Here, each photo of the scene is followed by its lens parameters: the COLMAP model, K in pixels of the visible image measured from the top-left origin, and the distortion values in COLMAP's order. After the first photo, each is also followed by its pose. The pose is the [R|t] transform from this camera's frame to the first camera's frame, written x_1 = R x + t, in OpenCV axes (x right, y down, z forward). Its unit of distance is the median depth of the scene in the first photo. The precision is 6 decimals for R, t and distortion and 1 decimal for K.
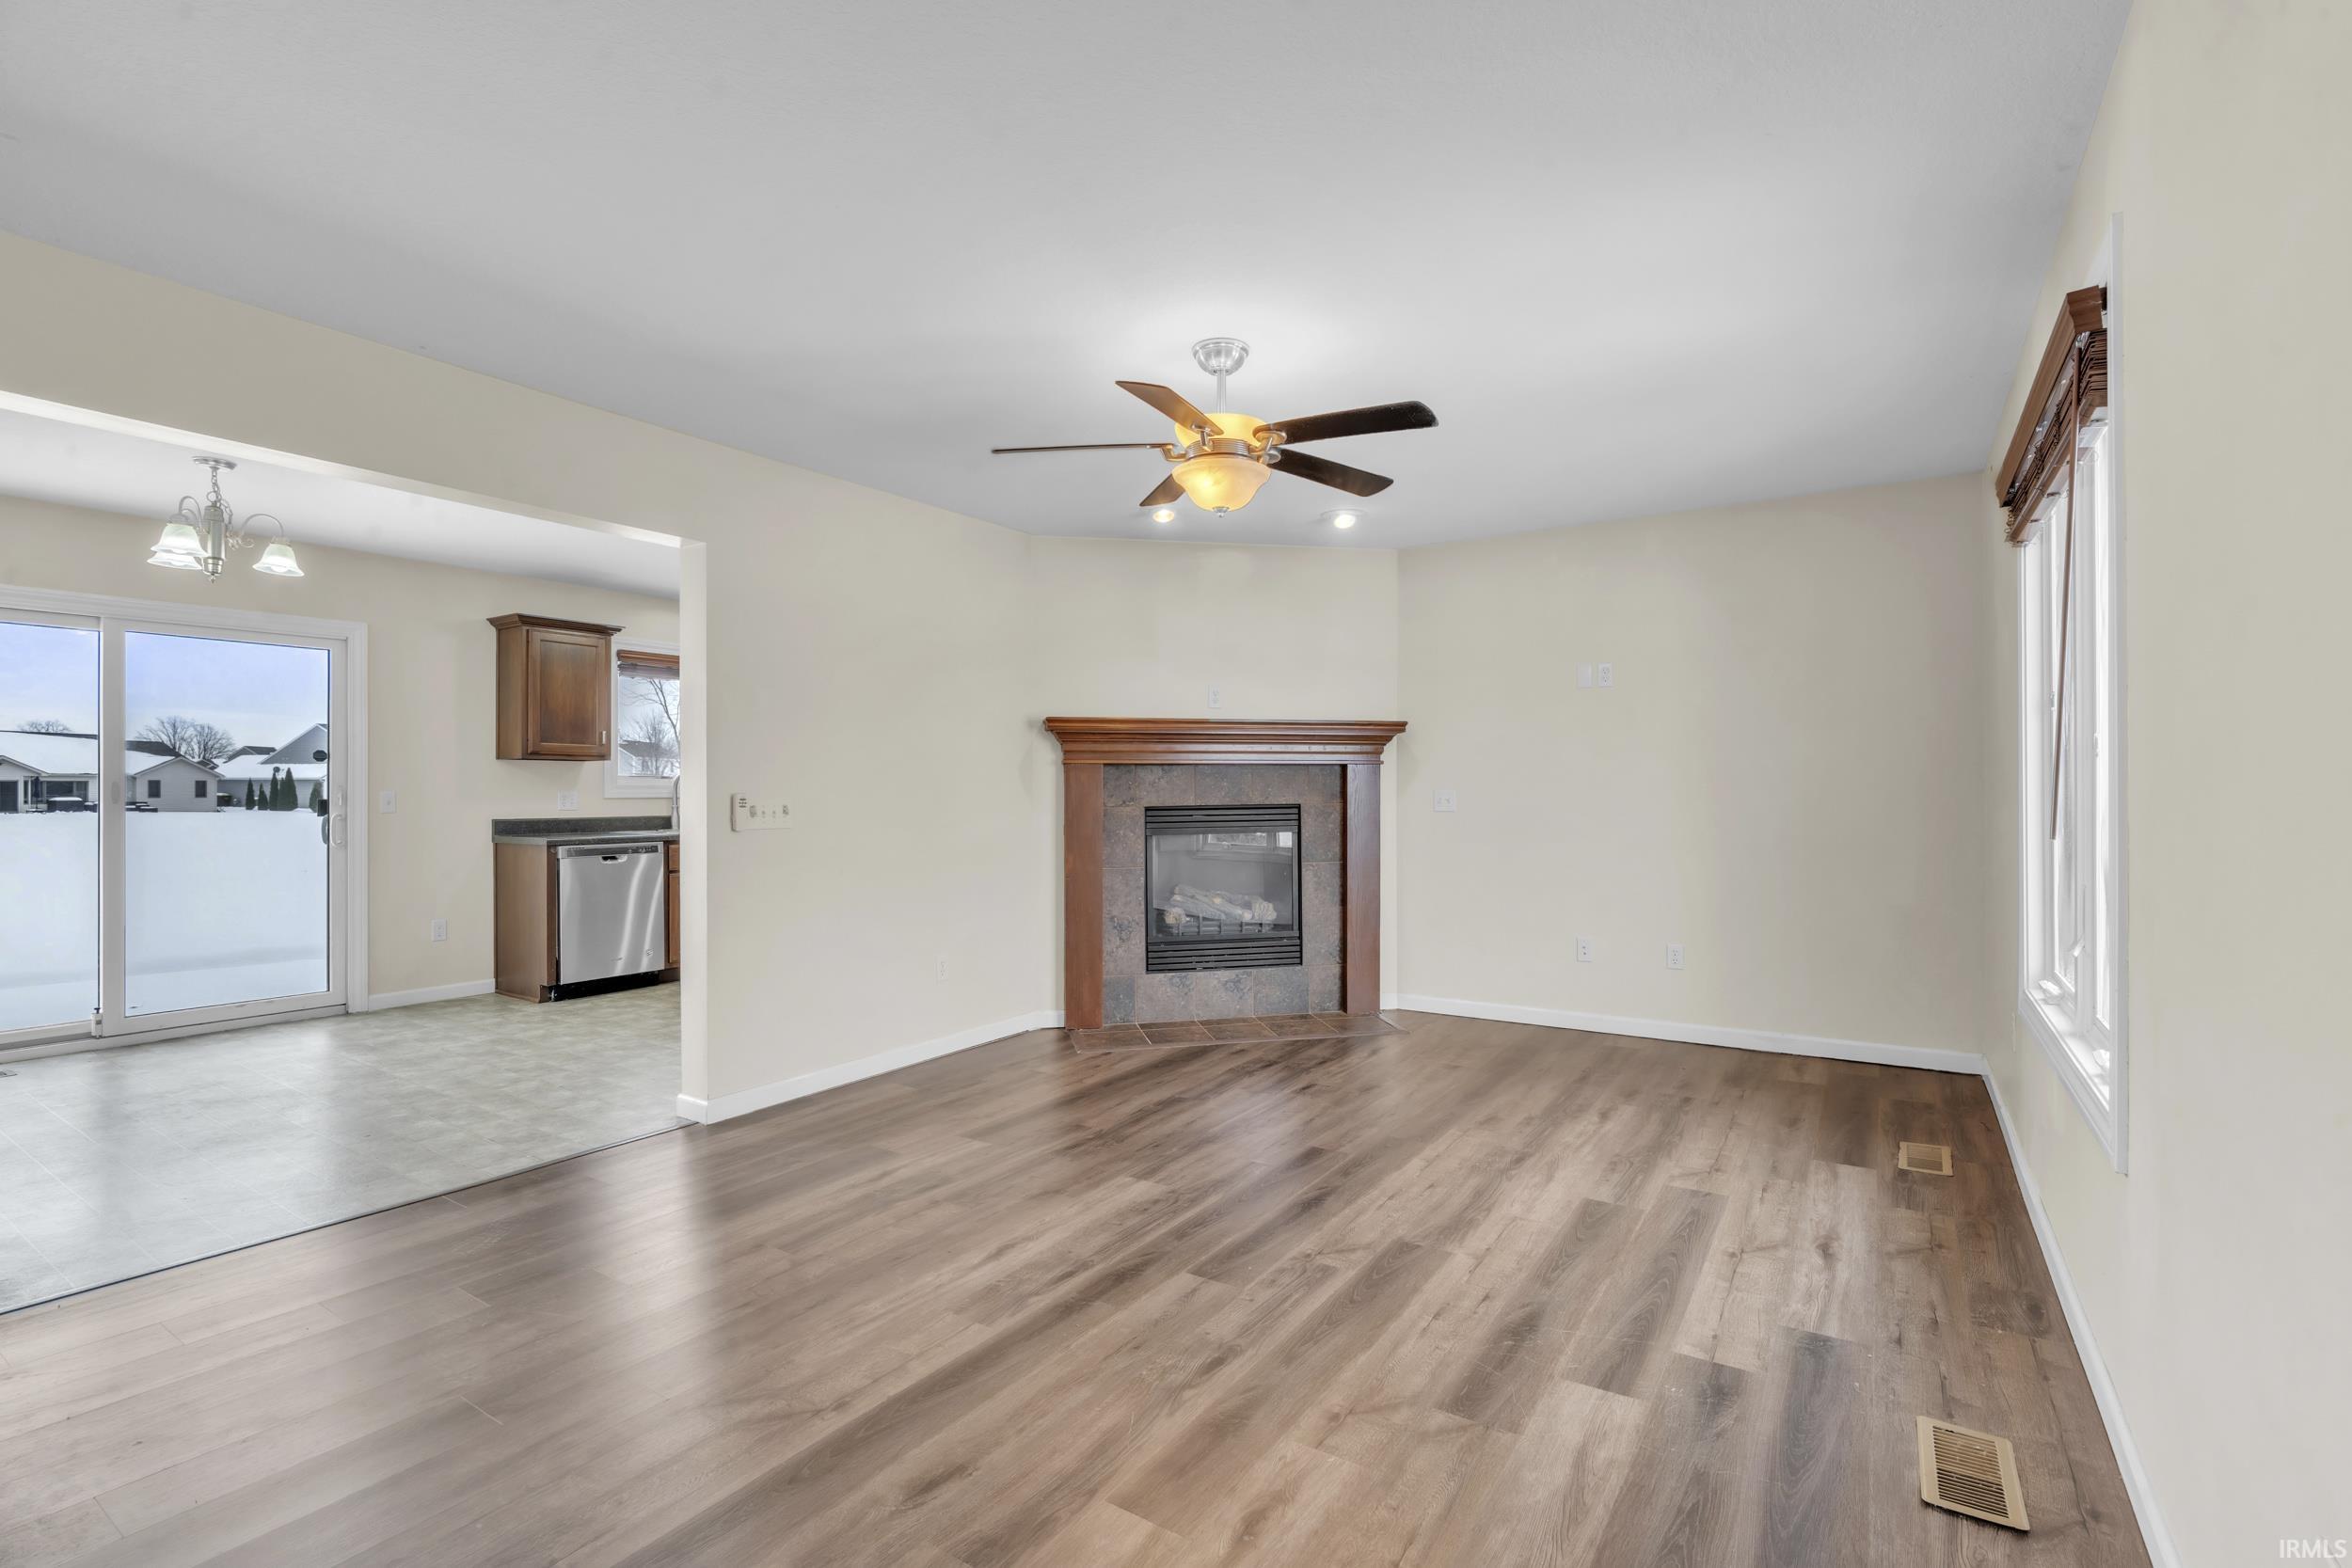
lens RADIAL K [[1050.8, 0, 1187.2], [0, 1050.8, 793.4], [0, 0, 1]] dist [-0.011649, 0.002327]
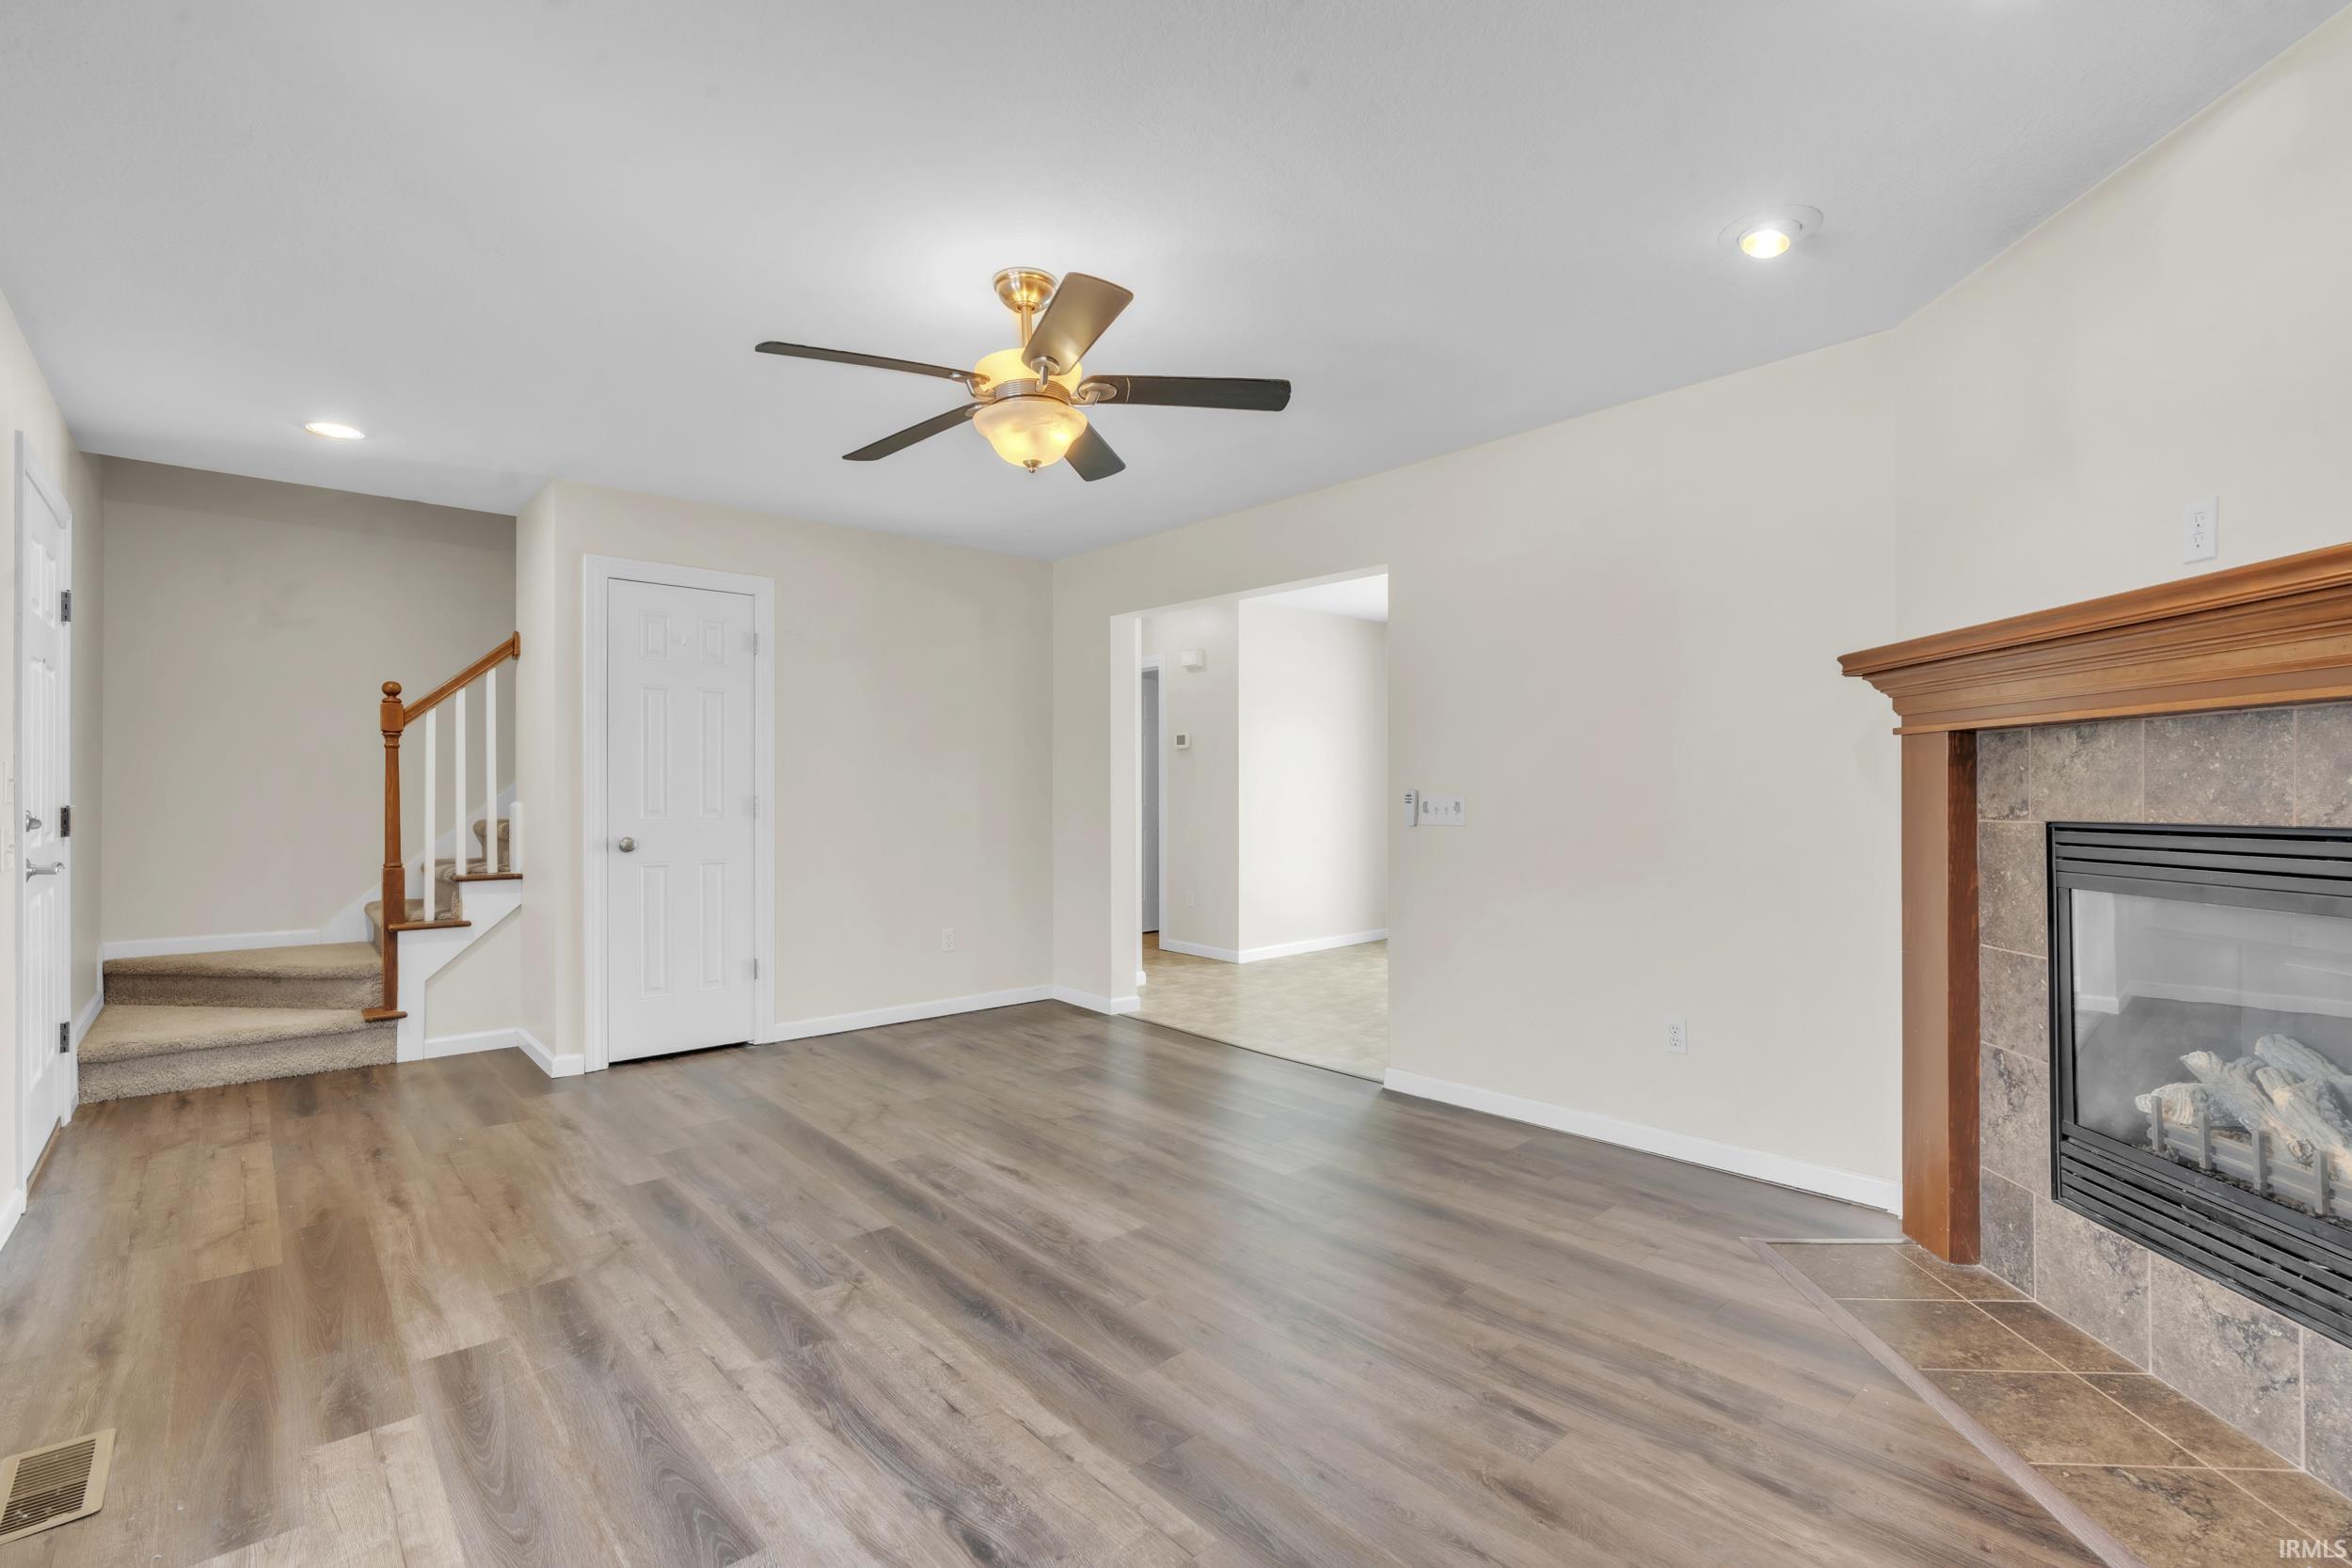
lens RADIAL K [[1050.8, 0, 1184.7], [0, 1050.8, 779.5], [0, 0, 1]] dist [-0.011649, 0.002327]
pose [[-0.248874, -0.007665, -0.968506, 0.948892], [-0.000443, 0.999969, -0.007800, -0.003094], [0.968536, -0.001512, -0.248870, 1.505964]]
